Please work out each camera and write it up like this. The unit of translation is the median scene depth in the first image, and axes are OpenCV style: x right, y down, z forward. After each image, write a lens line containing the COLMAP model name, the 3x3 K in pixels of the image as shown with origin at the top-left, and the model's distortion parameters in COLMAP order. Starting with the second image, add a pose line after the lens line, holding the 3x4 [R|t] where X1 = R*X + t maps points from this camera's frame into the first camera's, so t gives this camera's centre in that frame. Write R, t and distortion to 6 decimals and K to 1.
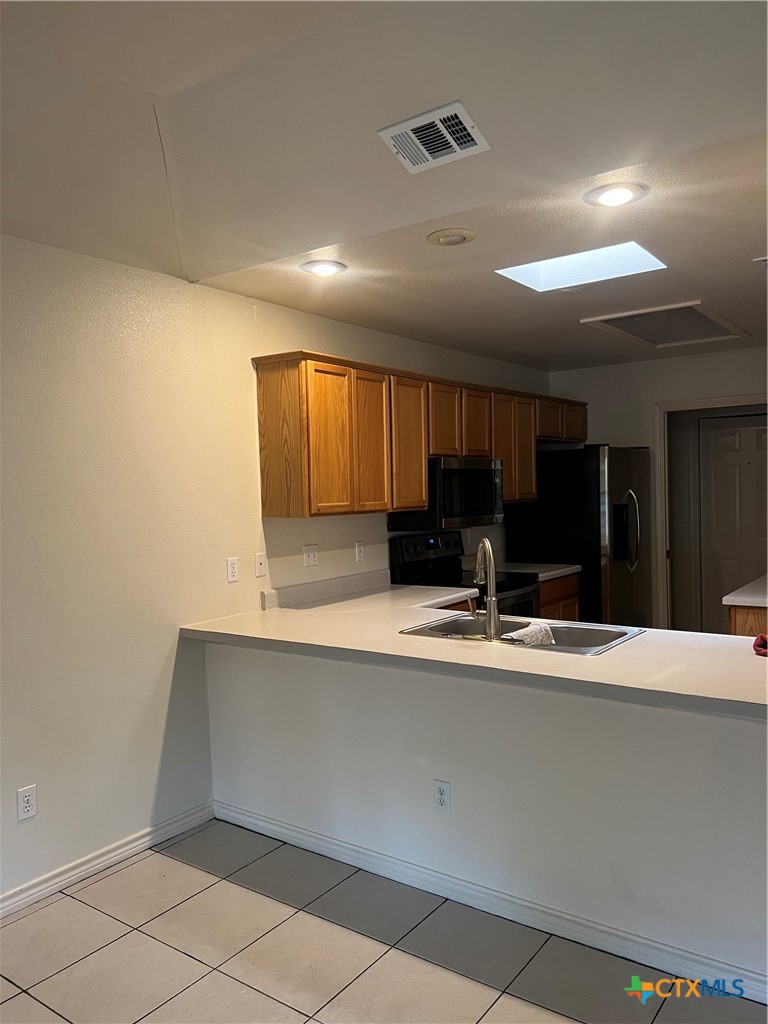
lens RADIAL K [[766.7, 0, 385.8], [0, 766.7, 528.4], [0, 0, 1]] dist [0.118180, -0.001112]
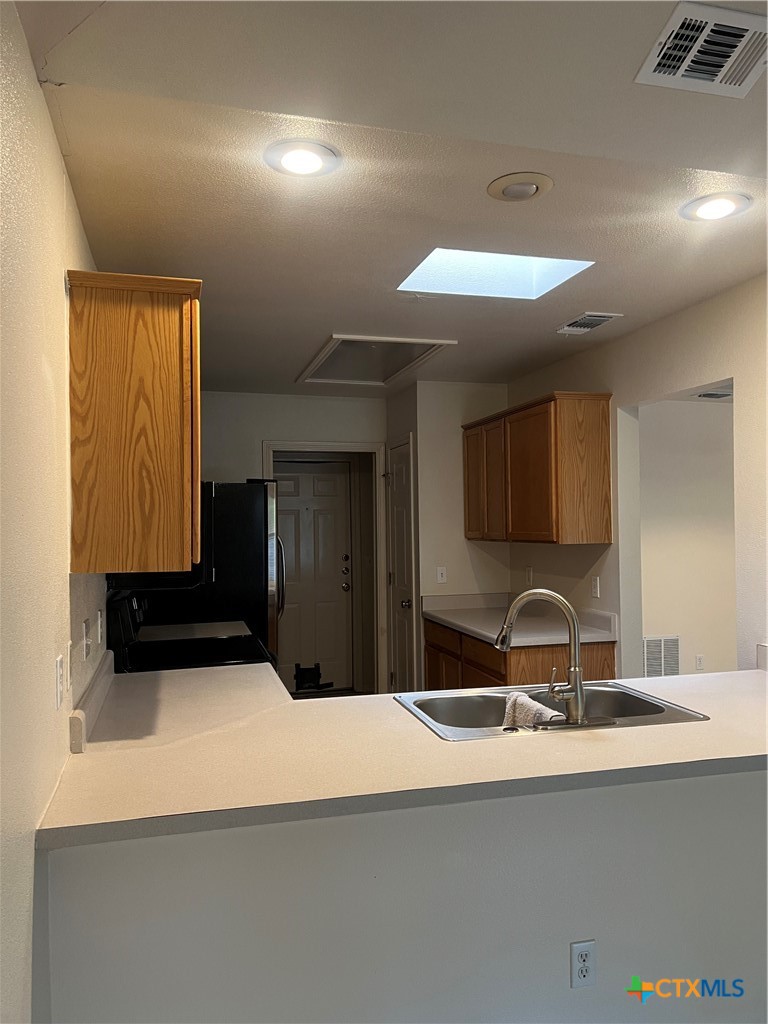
lens RADIAL K [[774.4, 0, 382.1], [0, 774.4, 527.4], [0, 0, 1]] dist [0.033674, -0.003036]
pose [[0.630649, 0.017067, 0.775881, -0.453019], [0.031116, 0.998398, -0.047254, -0.013839], [-0.775444, 0.053943, 0.629107, 0.516393]]
